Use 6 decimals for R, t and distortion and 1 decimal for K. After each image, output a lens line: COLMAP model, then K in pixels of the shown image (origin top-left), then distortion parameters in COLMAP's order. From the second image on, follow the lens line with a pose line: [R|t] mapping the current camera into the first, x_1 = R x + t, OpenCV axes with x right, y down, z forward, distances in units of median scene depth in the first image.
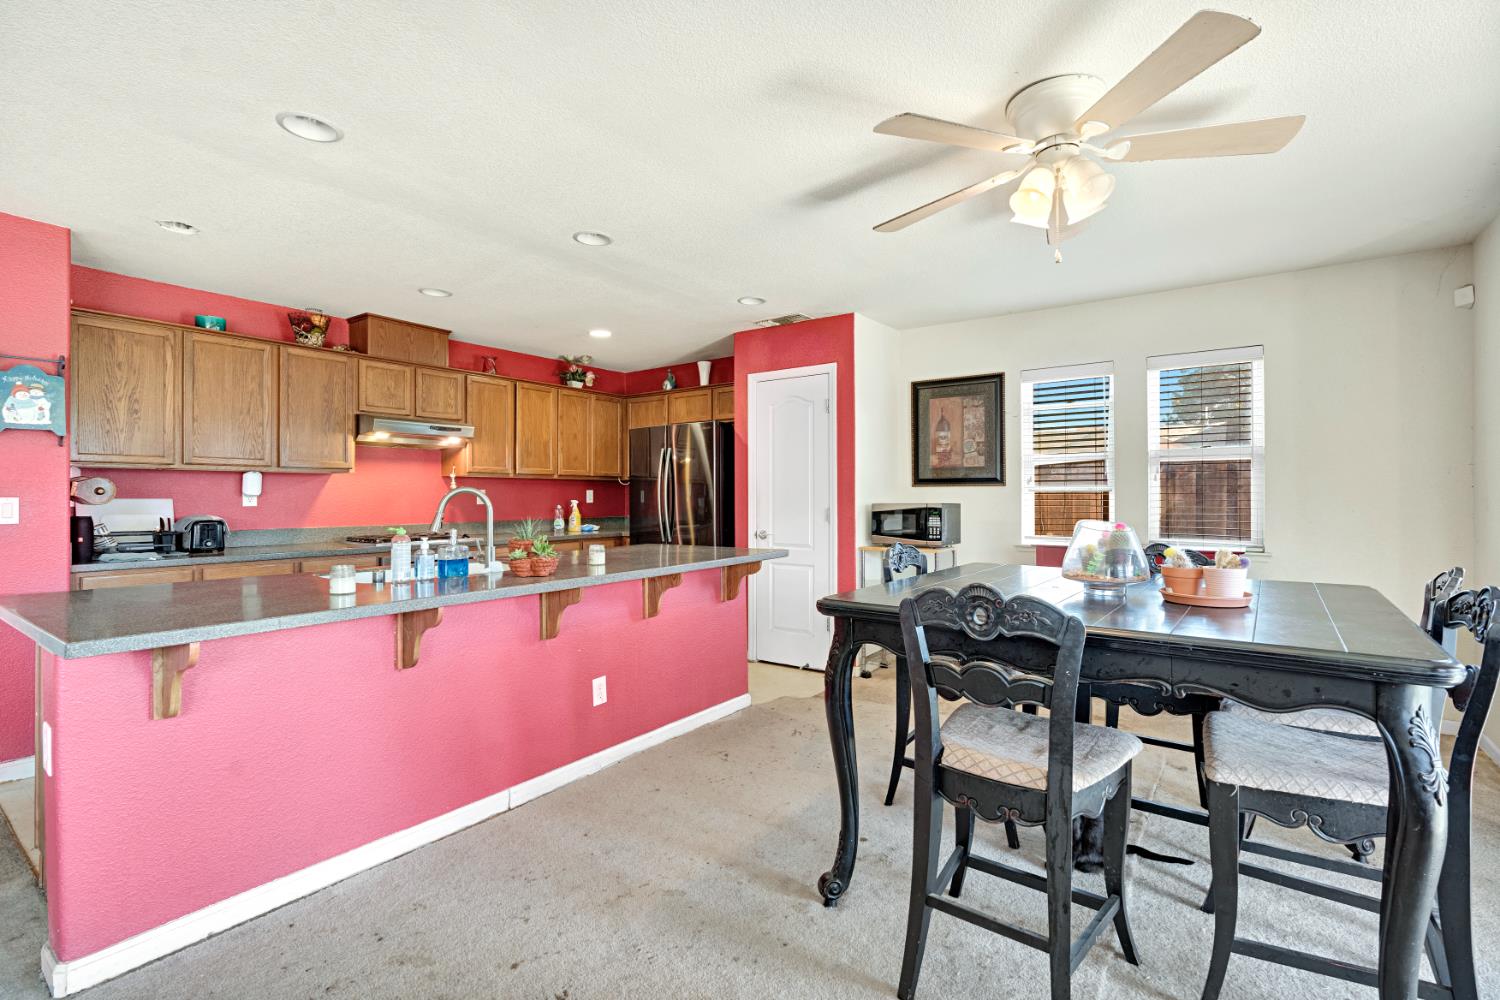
lens RADIAL K [[689.0, 0, 747.4], [0, 689.0, 496.3], [0, 0, 1]] dist [0.001704, 0.001441]
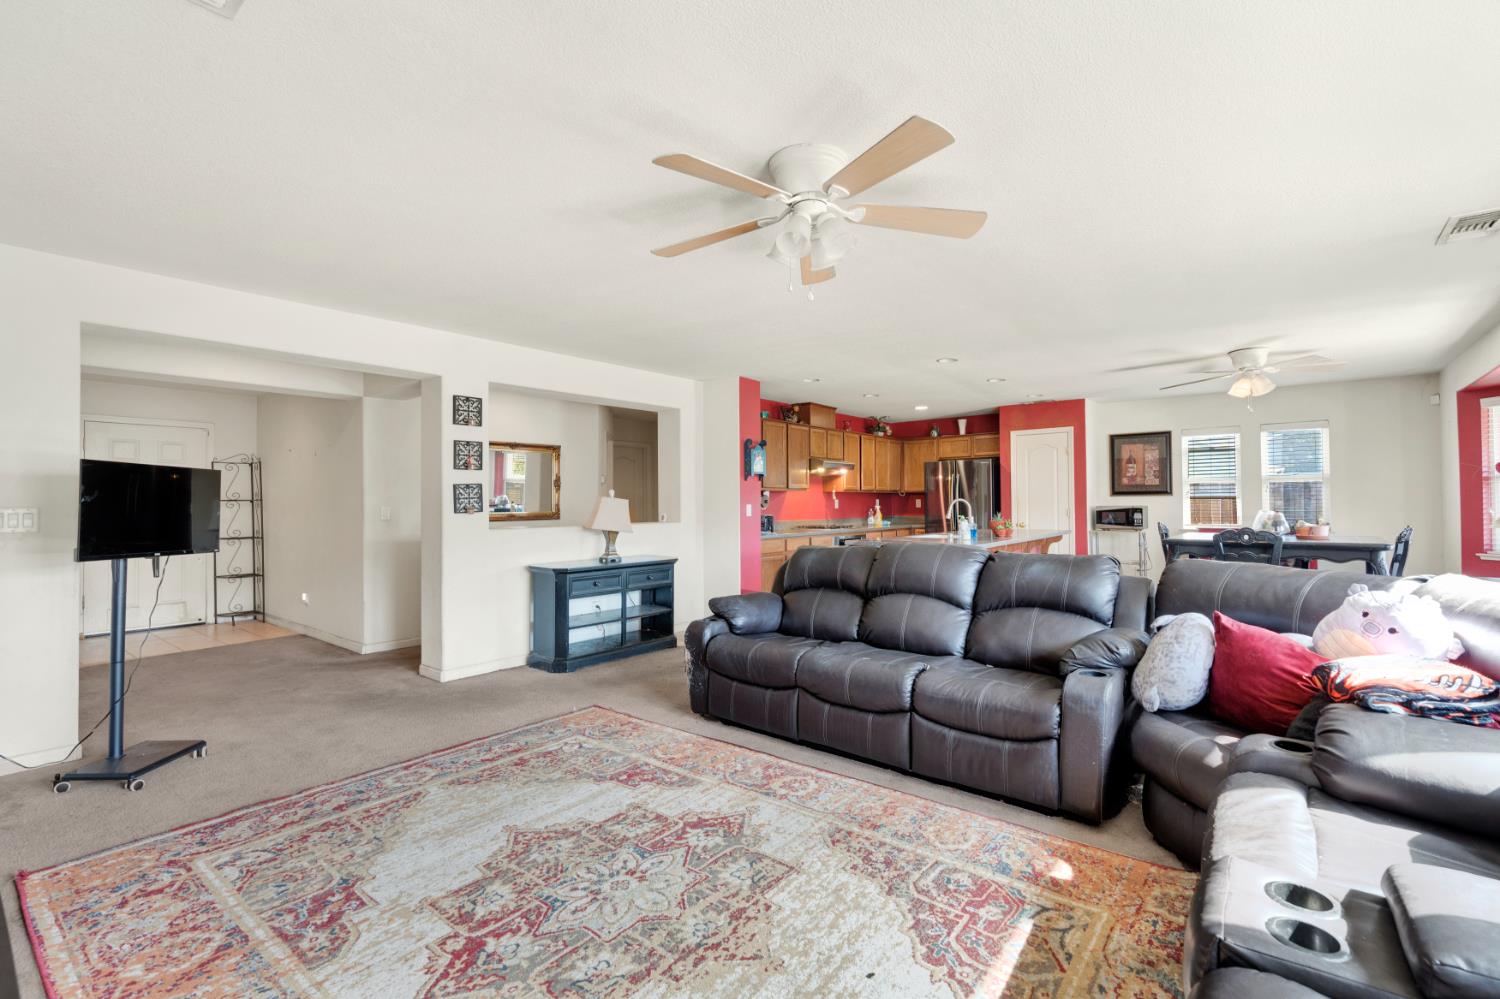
lens RADIAL K [[689.0, 0, 744.6], [0, 689.0, 494.1], [0, 0, 1]] dist [0.001704, 0.001441]
pose [[0.999182, -0.005994, -0.039994, -0.669022], [0.005402, 0.999874, -0.014905, 0.001400], [0.040078, 0.014677, 0.999089, -0.827790]]
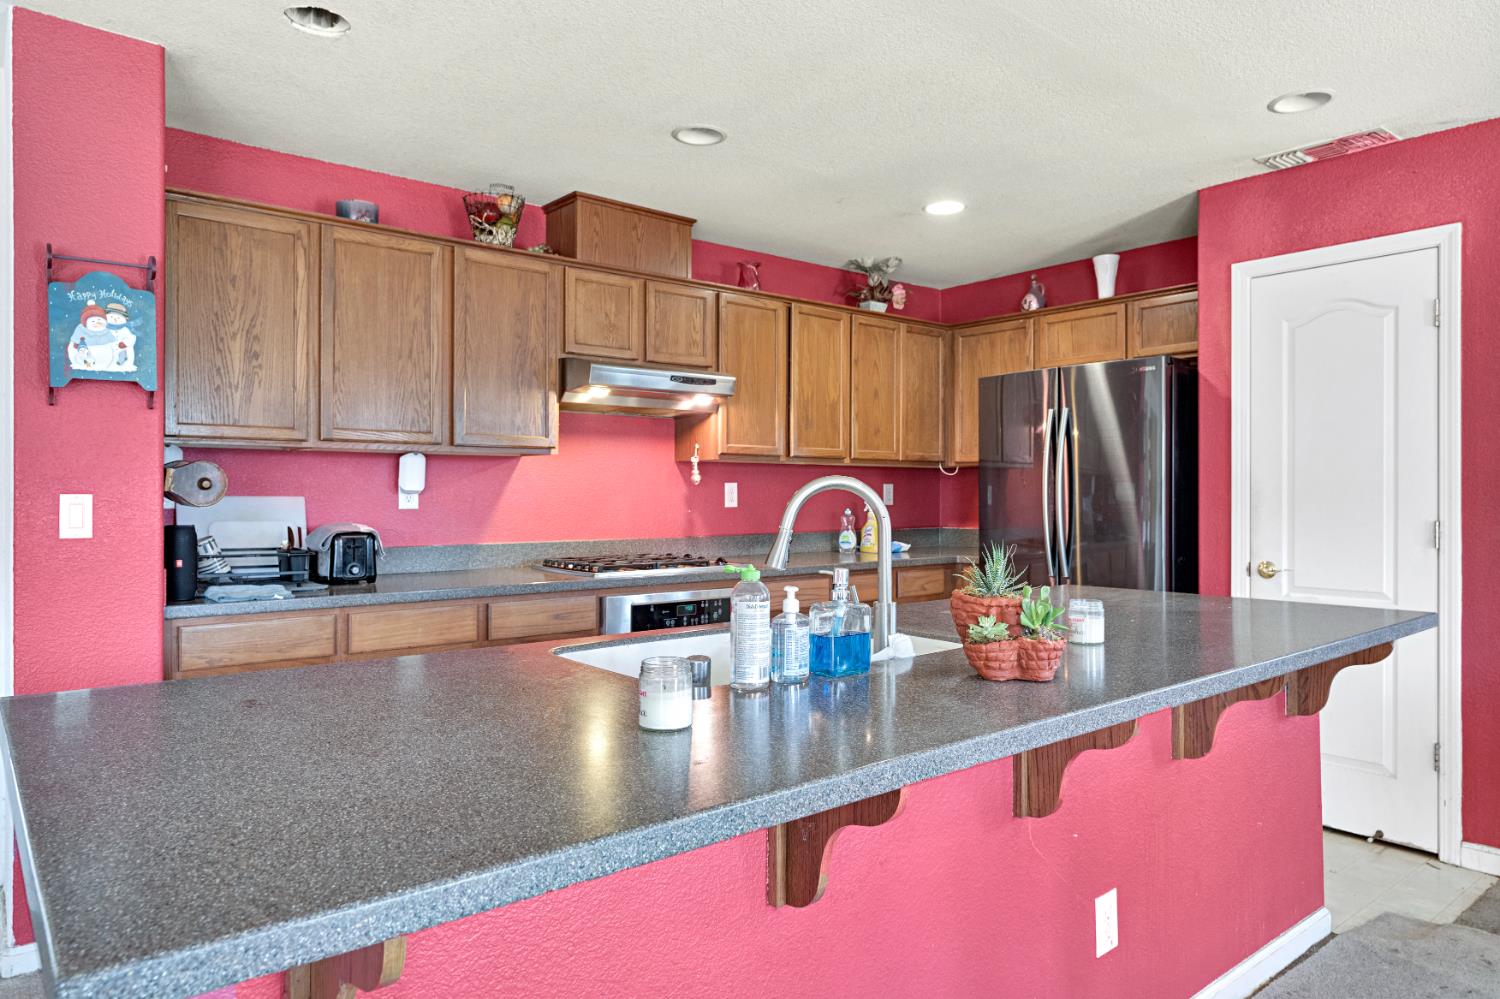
lens RADIAL K [[958.3, 0, 750.0], [0, 958.3, 496.3], [0, 0, 1]] dist [-0.000901, 0.008265]
pose [[0.969055, 0.004371, -0.246807, -0.198569], [-0.003709, 0.999988, 0.003148, -0.000804], [0.246818, -0.002135, 0.969059, 0.225228]]
